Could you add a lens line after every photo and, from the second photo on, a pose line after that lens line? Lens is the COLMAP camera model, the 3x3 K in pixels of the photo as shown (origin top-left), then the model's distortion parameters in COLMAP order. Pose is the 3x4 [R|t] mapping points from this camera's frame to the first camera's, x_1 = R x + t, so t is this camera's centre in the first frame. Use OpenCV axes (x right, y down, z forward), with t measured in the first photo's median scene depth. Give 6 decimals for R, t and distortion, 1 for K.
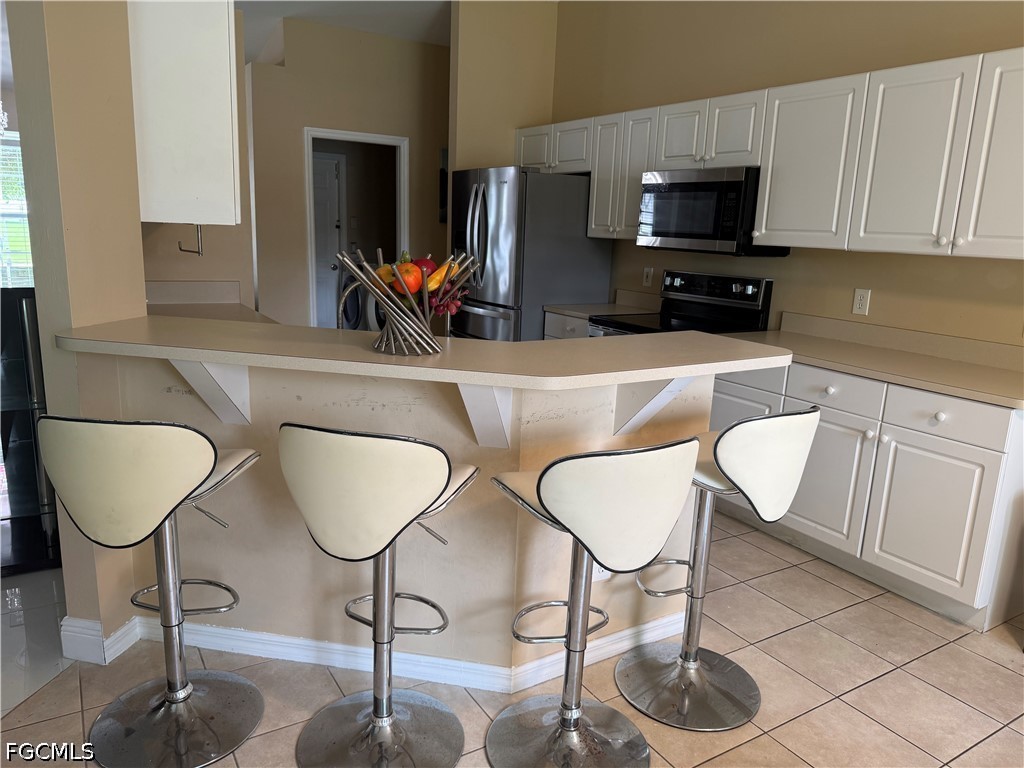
lens RADIAL K [[725.2, 0, 513.6], [0, 725.2, 388.4], [0, 0, 1]] dist [0.057337, -0.066676]
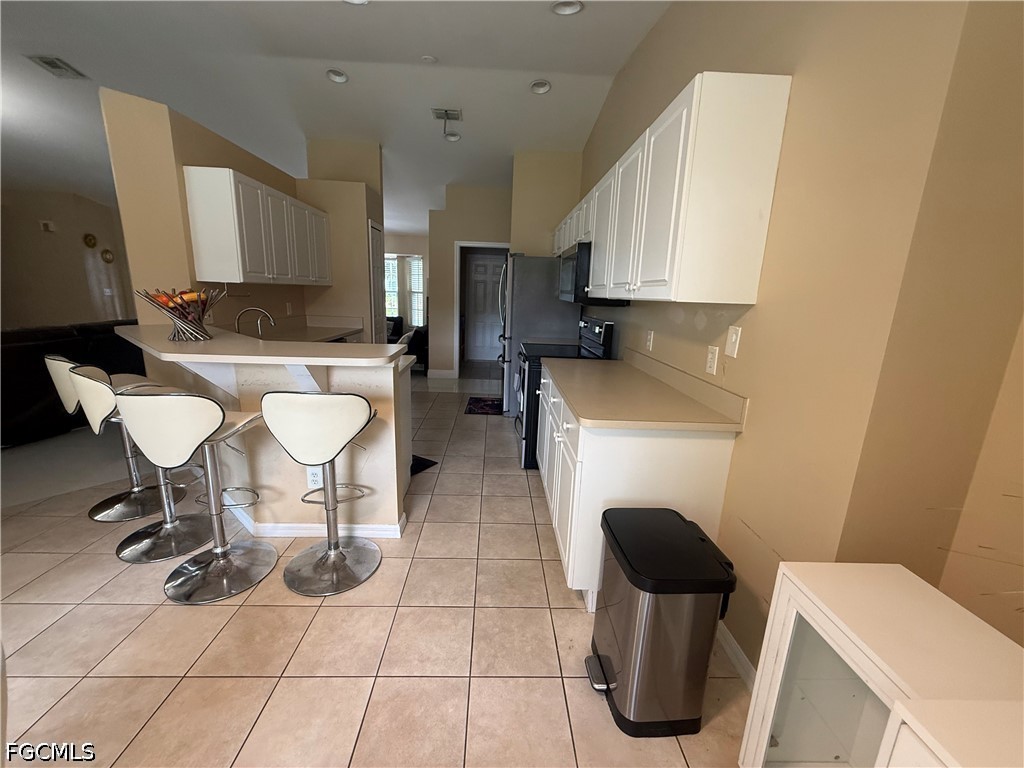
lens RADIAL K [[407.6, 0, 511.1], [0, 407.6, 381.2], [0, 0, 1]] dist [0.001406, 0.000349]
pose [[0.866126, 0.098356, -0.490053, 0.872812], [-0.111807, 0.993728, 0.001836, -0.029559], [0.487160, 0.053202, 0.871691, 0.362878]]
